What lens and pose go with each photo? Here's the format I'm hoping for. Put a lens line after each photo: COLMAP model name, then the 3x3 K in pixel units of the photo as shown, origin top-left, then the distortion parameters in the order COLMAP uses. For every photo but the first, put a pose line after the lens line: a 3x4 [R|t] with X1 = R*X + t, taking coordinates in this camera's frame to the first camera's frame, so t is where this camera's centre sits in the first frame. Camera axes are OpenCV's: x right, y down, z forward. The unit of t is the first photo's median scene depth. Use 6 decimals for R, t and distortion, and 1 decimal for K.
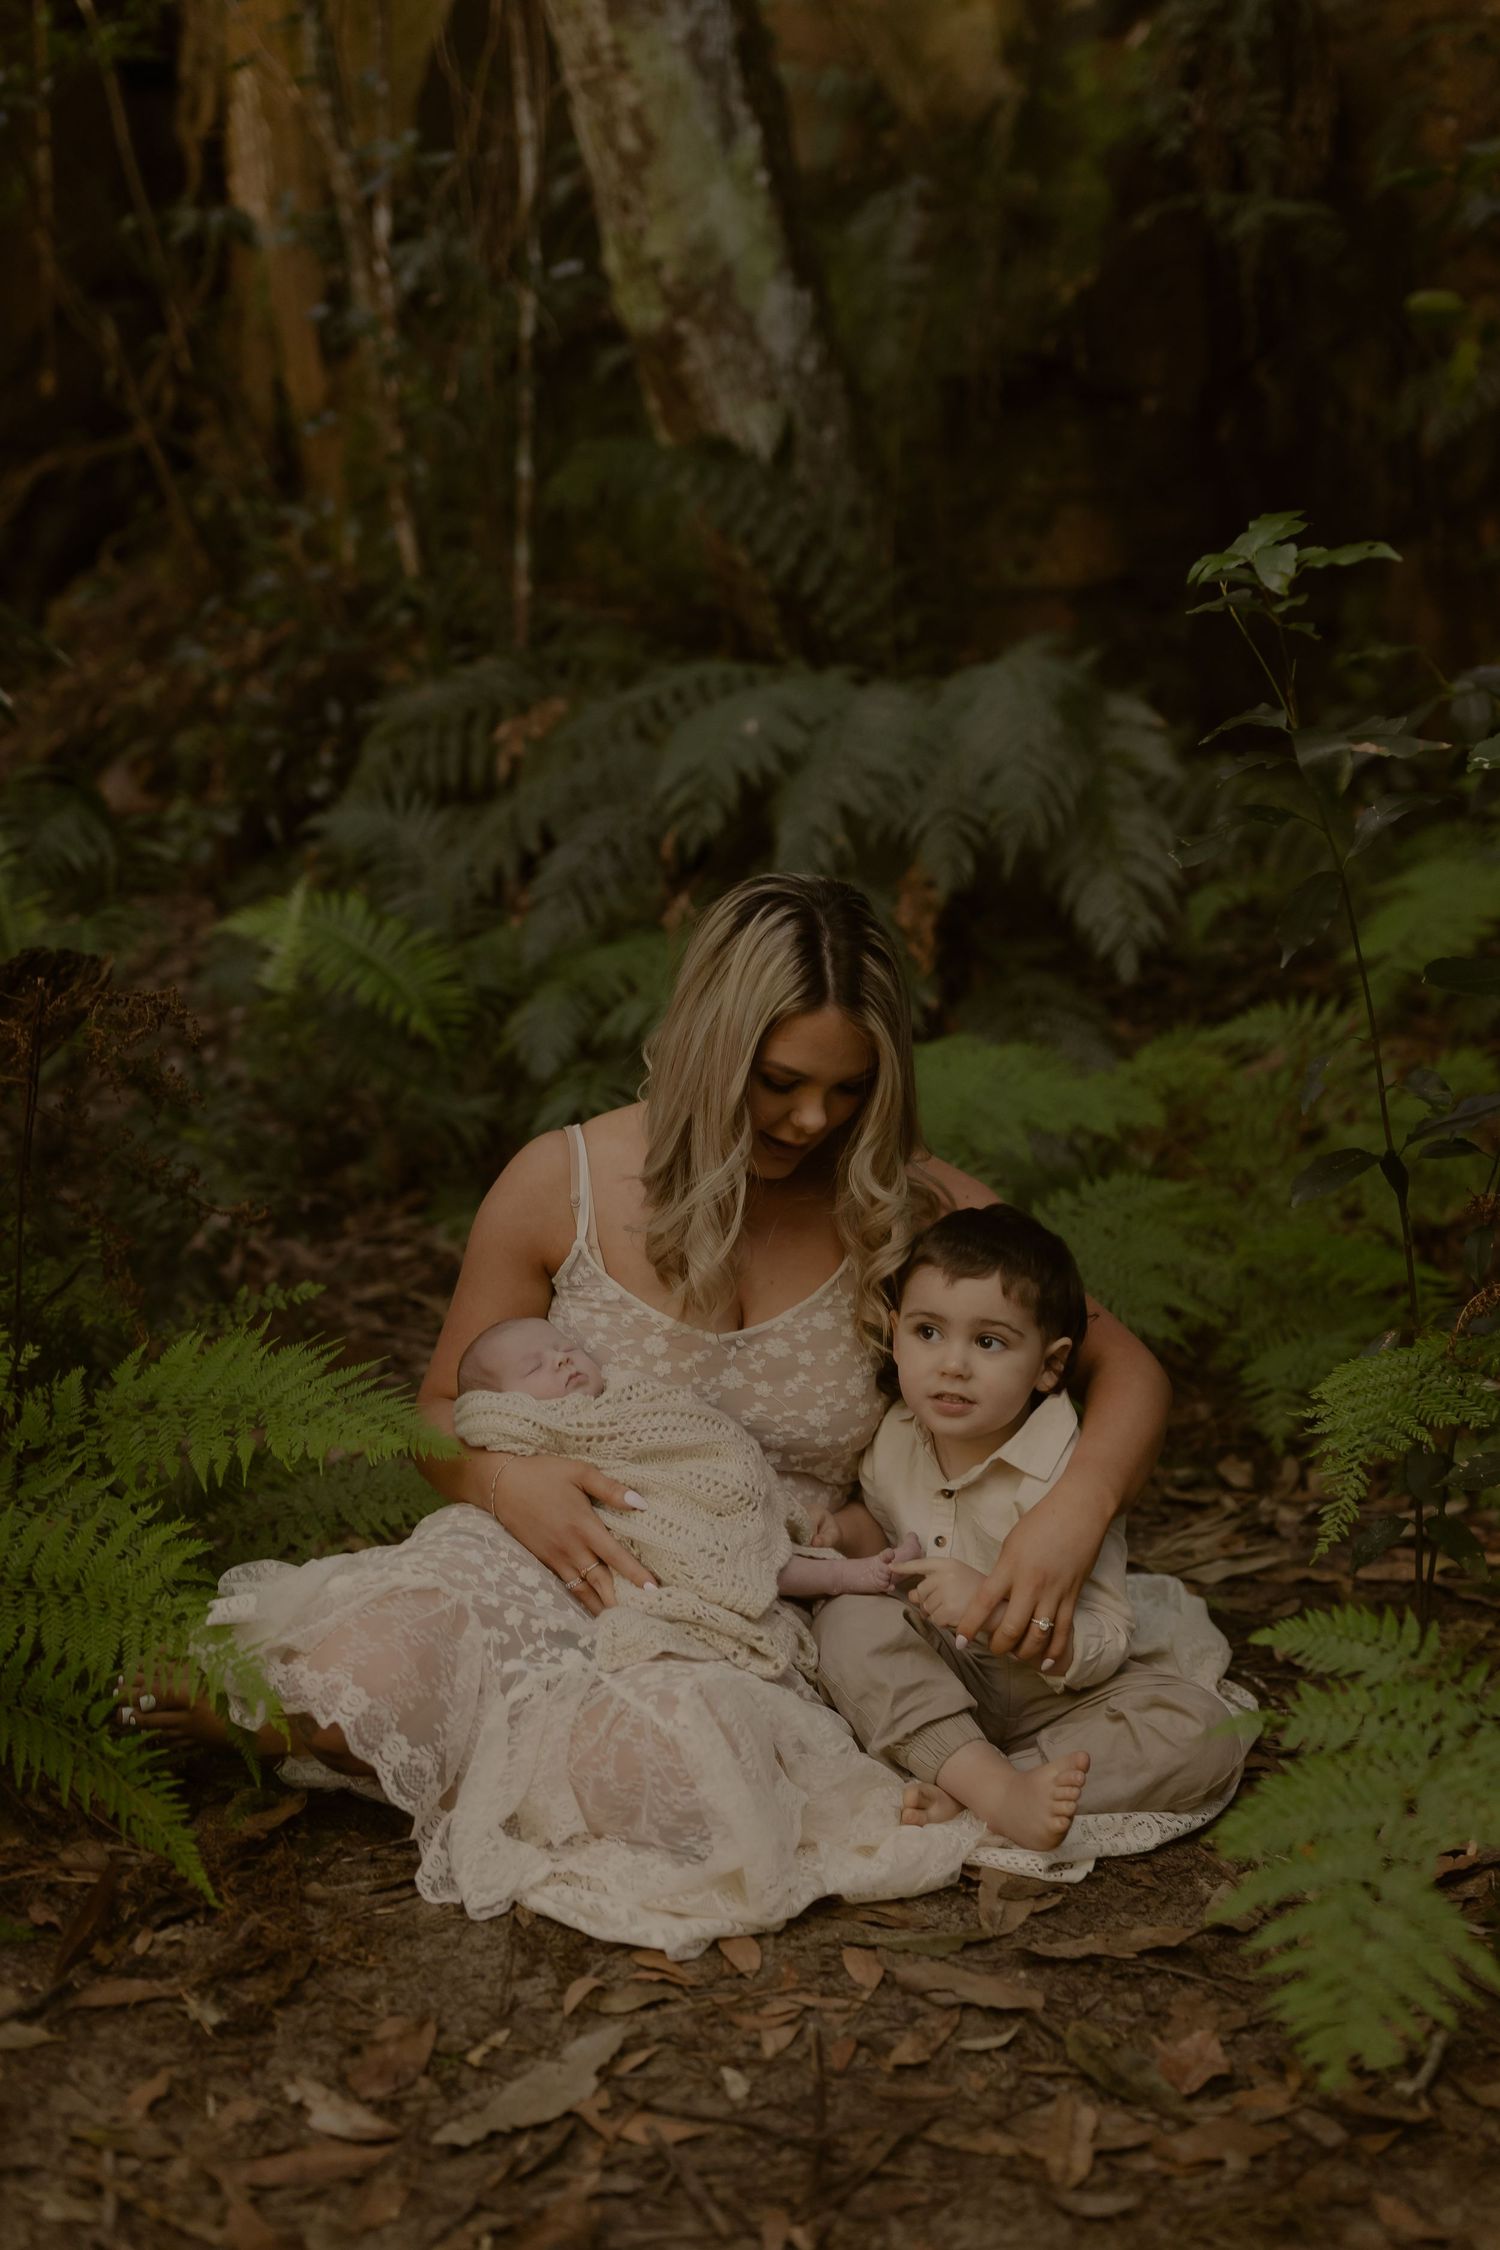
lens RADIAL K [[2238.5, 0, 767.2], [0, 2238.5, 1127.5], [0, 0, 1]] dist [0.001491, -0.008297]
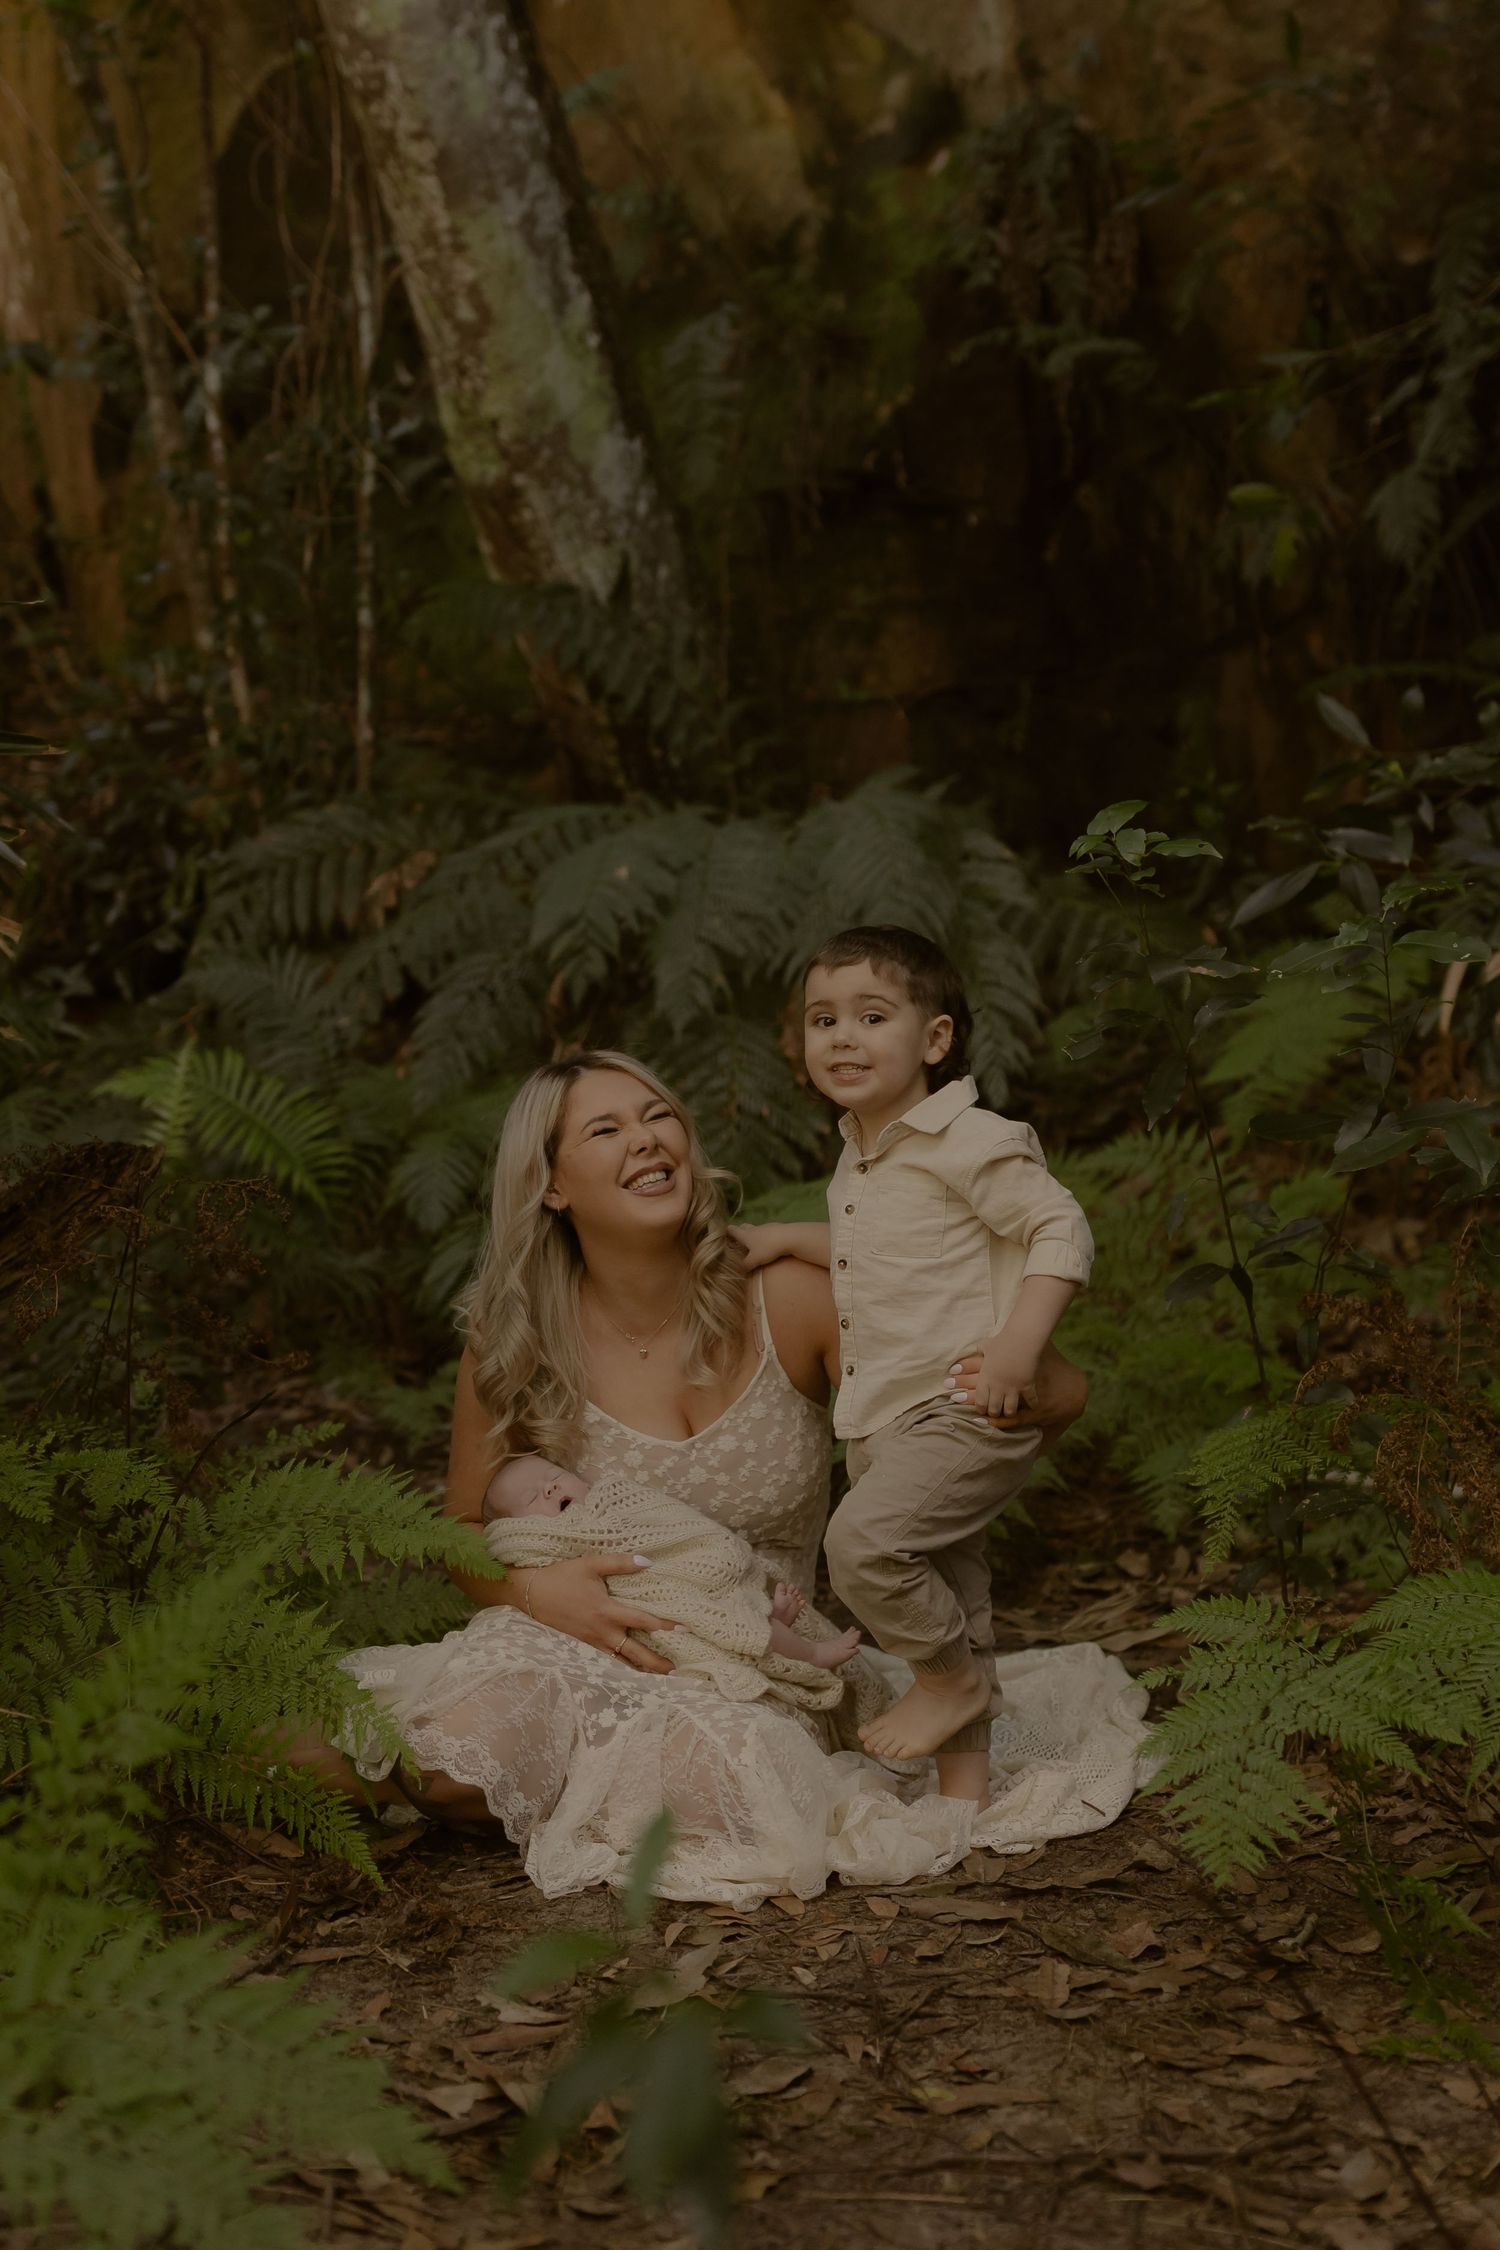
lens RADIAL K [[2666.5, 0, 720.1], [0, 2666.5, 861.7], [0, 0, 1]] dist [0.010189, -0.077860]
pose [[0.996823, -0.035427, 0.071342, -0.047516], [0.045774, 0.987766, -0.149071, -0.001057], [-0.065189, 0.151863, 0.986250, -0.211141]]
